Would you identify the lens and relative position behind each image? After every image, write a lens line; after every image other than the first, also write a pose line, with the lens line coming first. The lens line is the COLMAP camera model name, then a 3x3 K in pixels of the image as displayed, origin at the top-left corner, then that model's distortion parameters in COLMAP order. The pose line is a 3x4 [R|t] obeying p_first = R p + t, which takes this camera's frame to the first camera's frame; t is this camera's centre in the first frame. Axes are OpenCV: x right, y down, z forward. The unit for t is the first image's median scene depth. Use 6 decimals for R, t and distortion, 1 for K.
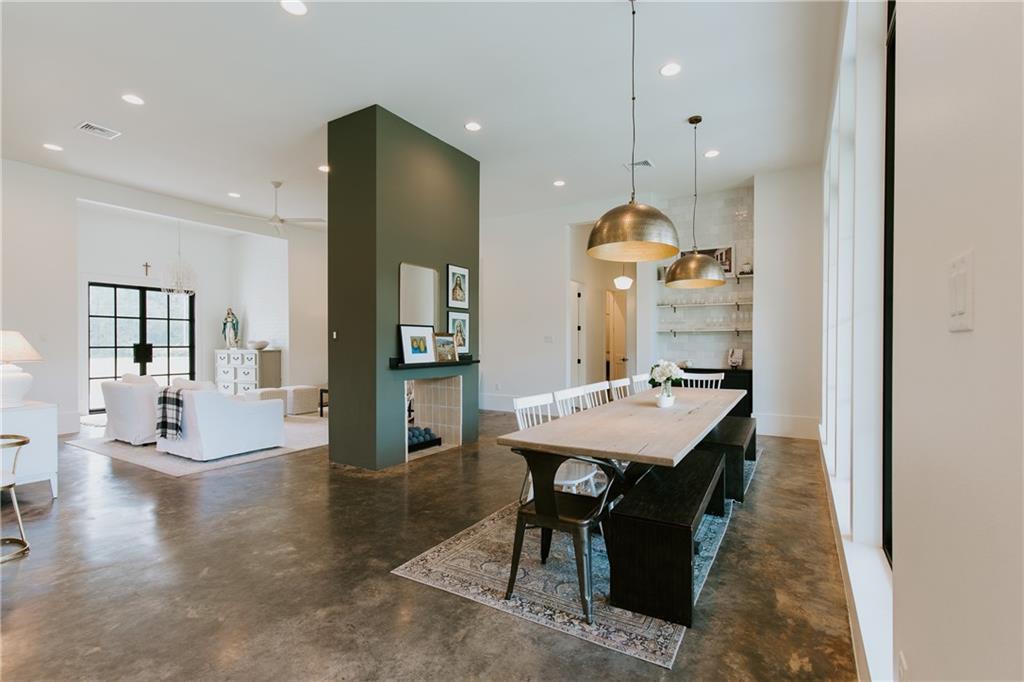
lens RADIAL K [[467.5, 0, 516.8], [0, 467.5, 344.7], [0, 0, 1]] dist [-0.000370, 0.000015]
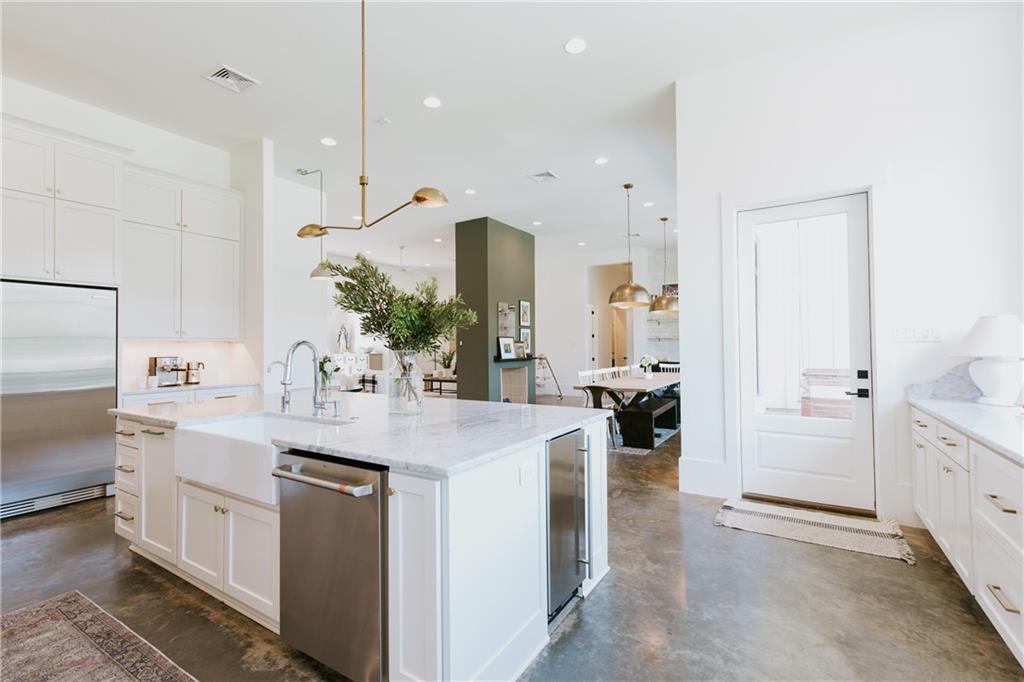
lens RADIAL K [[467.5, 0, 506.2], [0, 467.5, 338.3], [0, 0, 1]] dist [-0.000370, 0.000015]
pose [[0.999765, -0.010173, -0.019164, -0.166406], [0.009740, 0.999698, -0.022573, 0.002552], [0.019388, 0.022381, 0.999561, -0.685492]]
